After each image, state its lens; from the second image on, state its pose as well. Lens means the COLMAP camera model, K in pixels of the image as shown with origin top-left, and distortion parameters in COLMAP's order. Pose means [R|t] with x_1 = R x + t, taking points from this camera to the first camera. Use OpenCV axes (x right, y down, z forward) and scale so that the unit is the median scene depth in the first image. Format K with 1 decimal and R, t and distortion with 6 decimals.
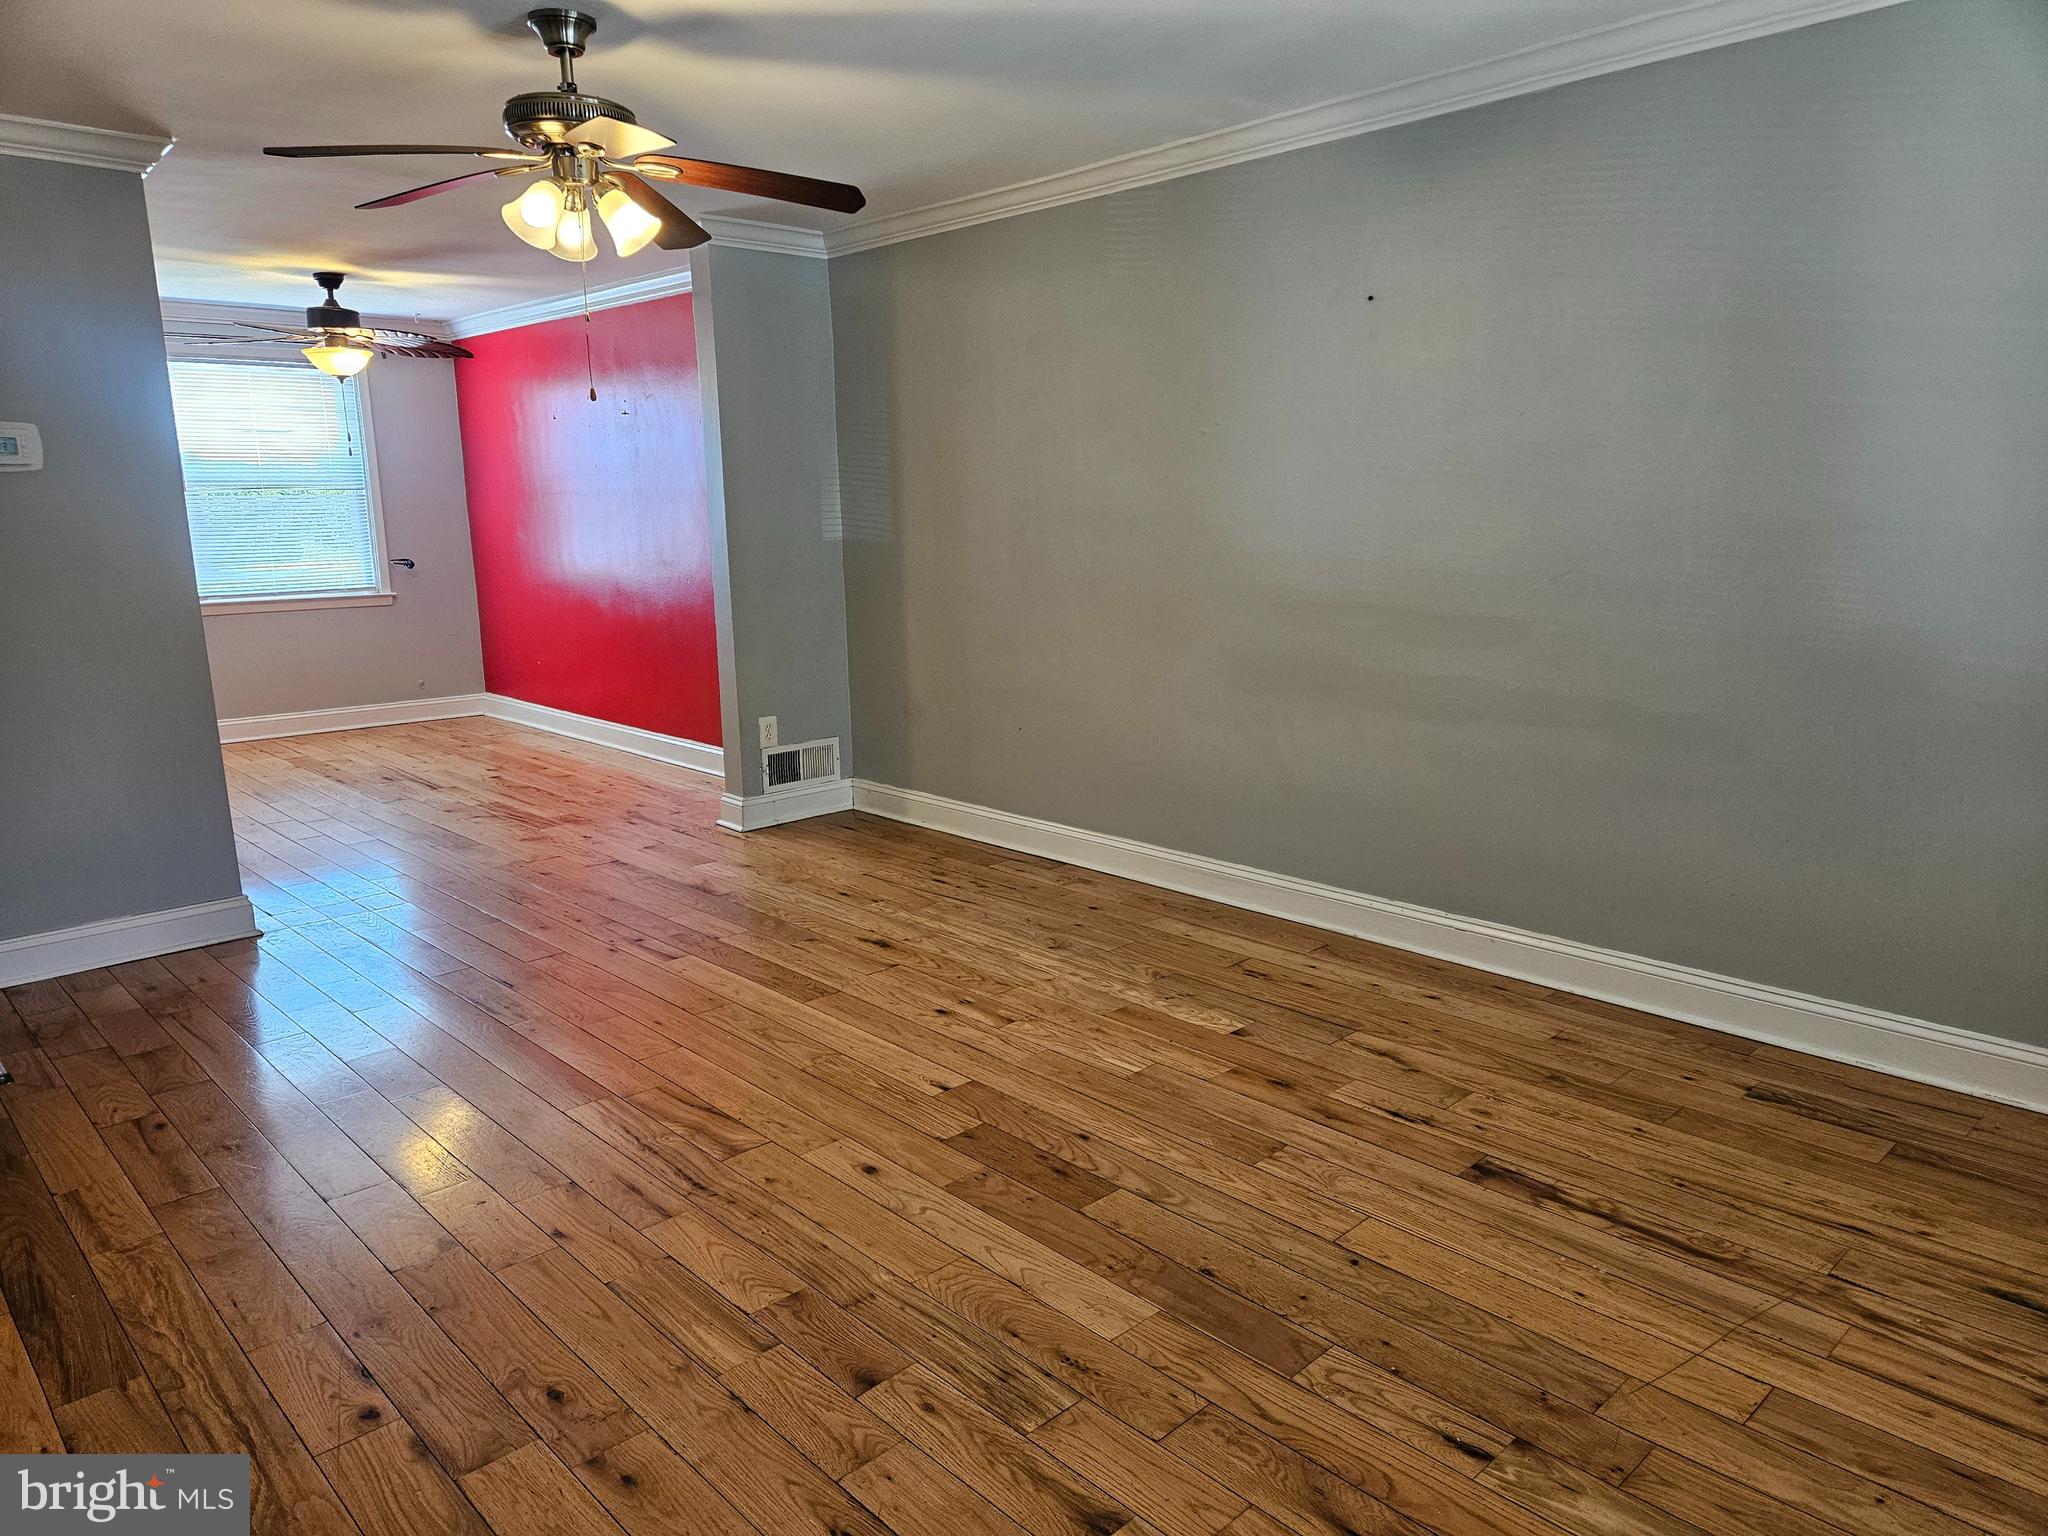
lens RADIAL K [[1365.6, 0, 1035.2], [0, 1365.6, 767.2], [0, 0, 1]] dist [0.079650, -0.062914]
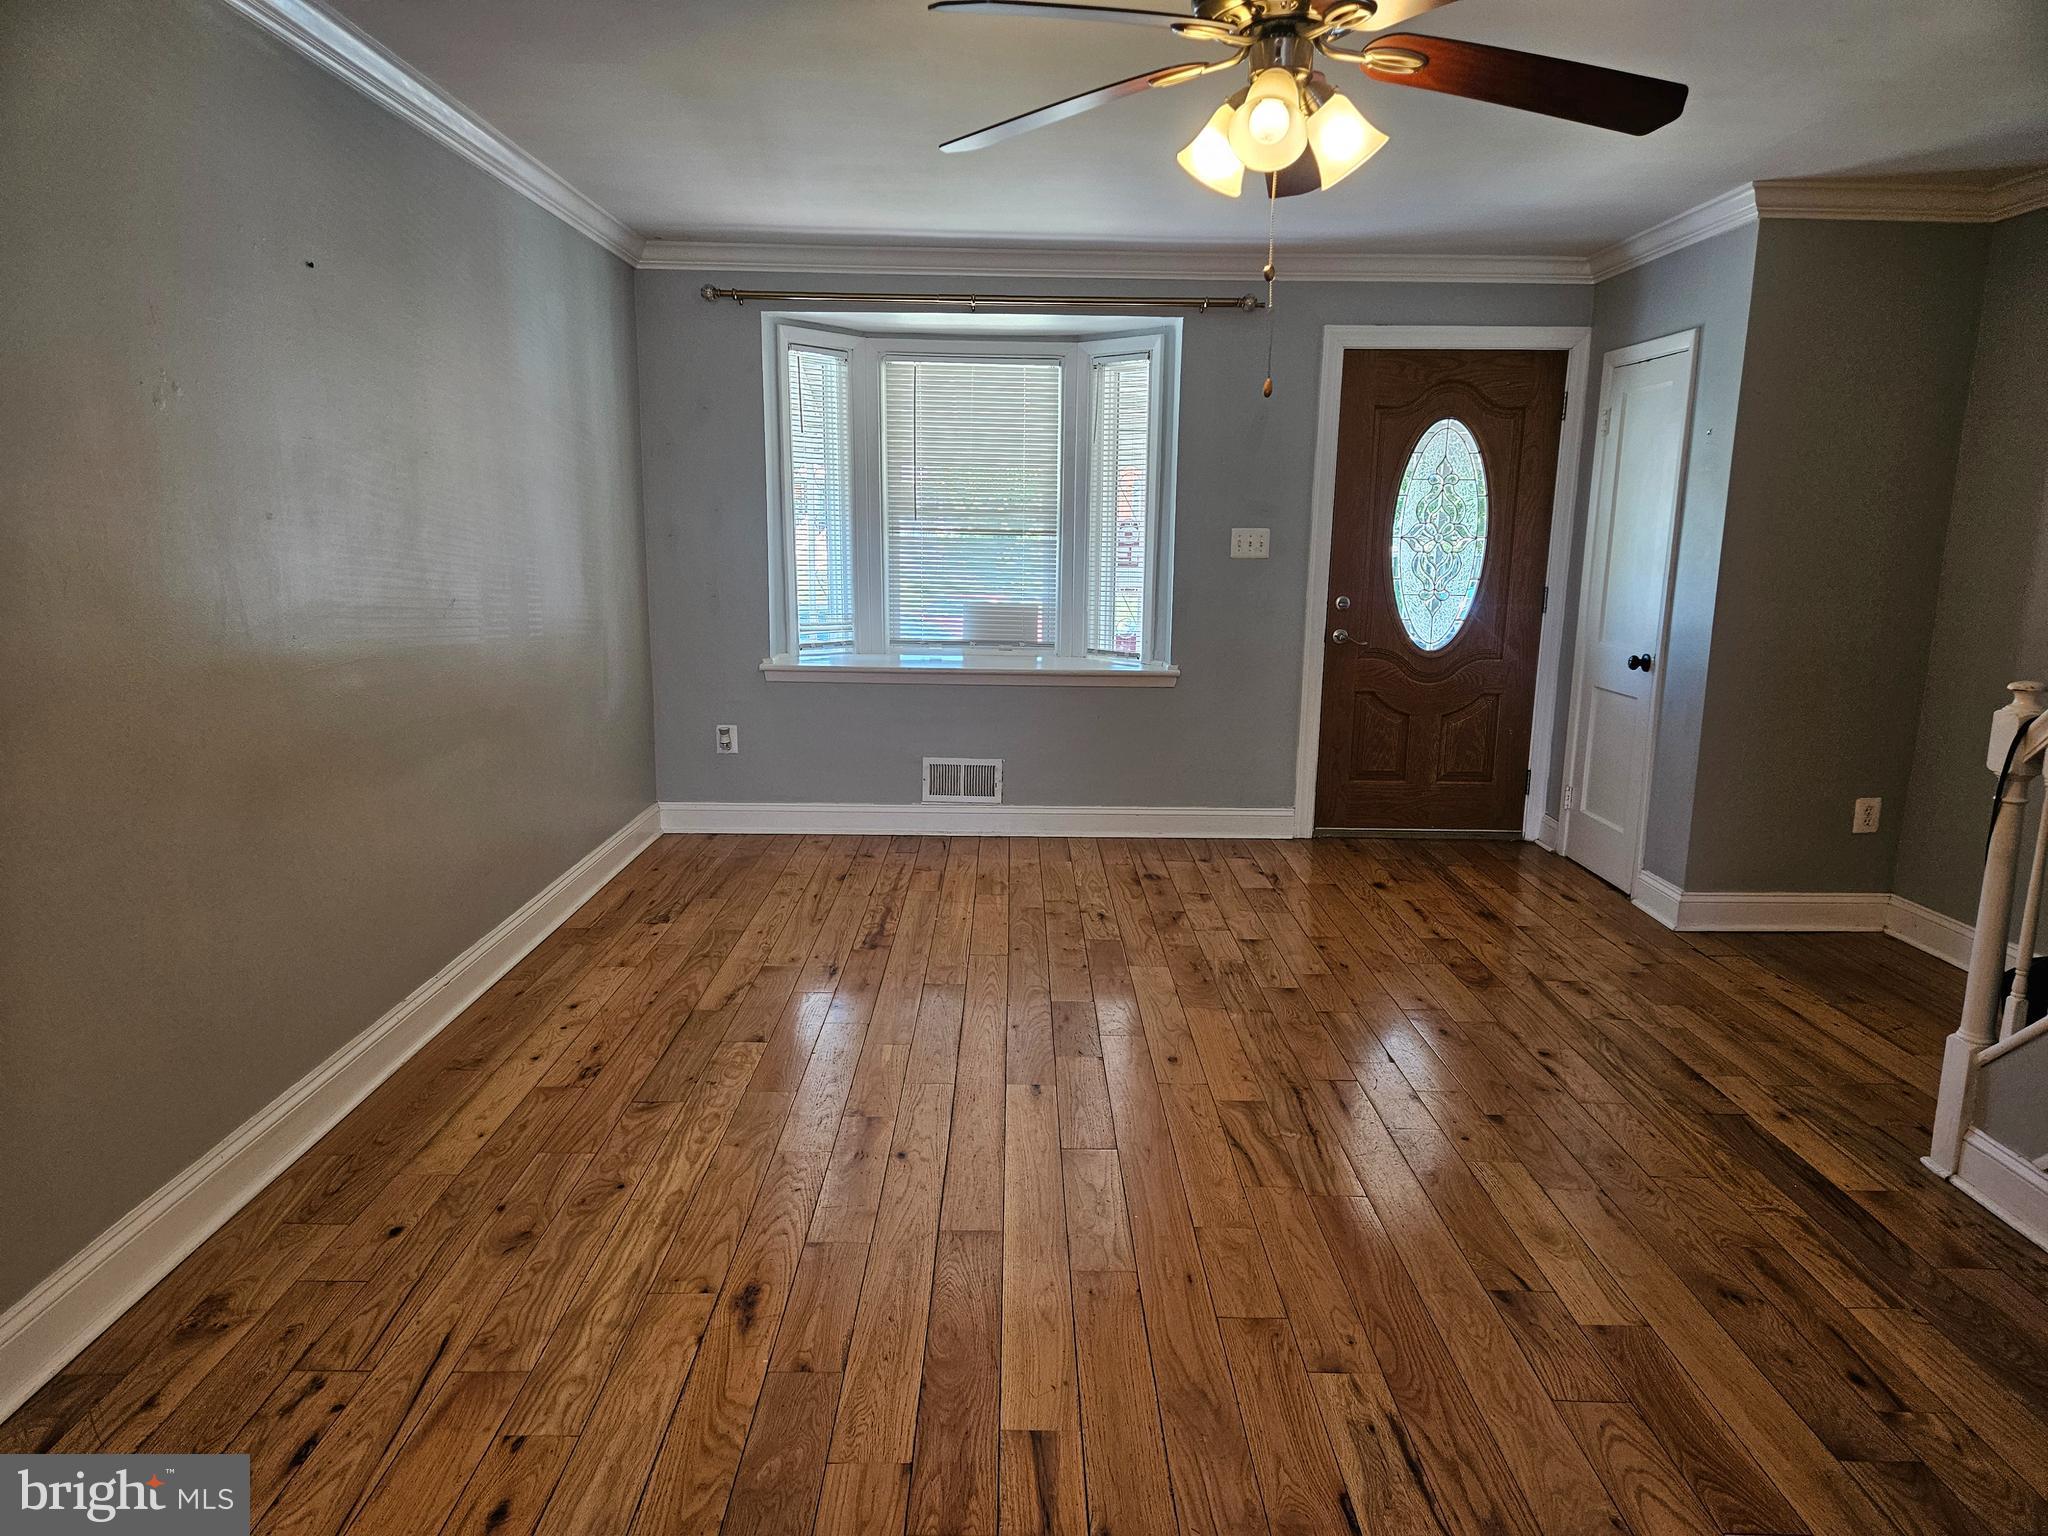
lens RADIAL K [[1365.6, 0, 1032.4], [0, 1365.6, 778.9], [0, 0, 1]] dist [0.079650, -0.062914]
pose [[-0.731400, -0.124443, 0.670498, -0.623686], [0.128665, 0.940369, 0.314883, -0.269978], [-0.669701, 0.316575, -0.671774, 1.377502]]
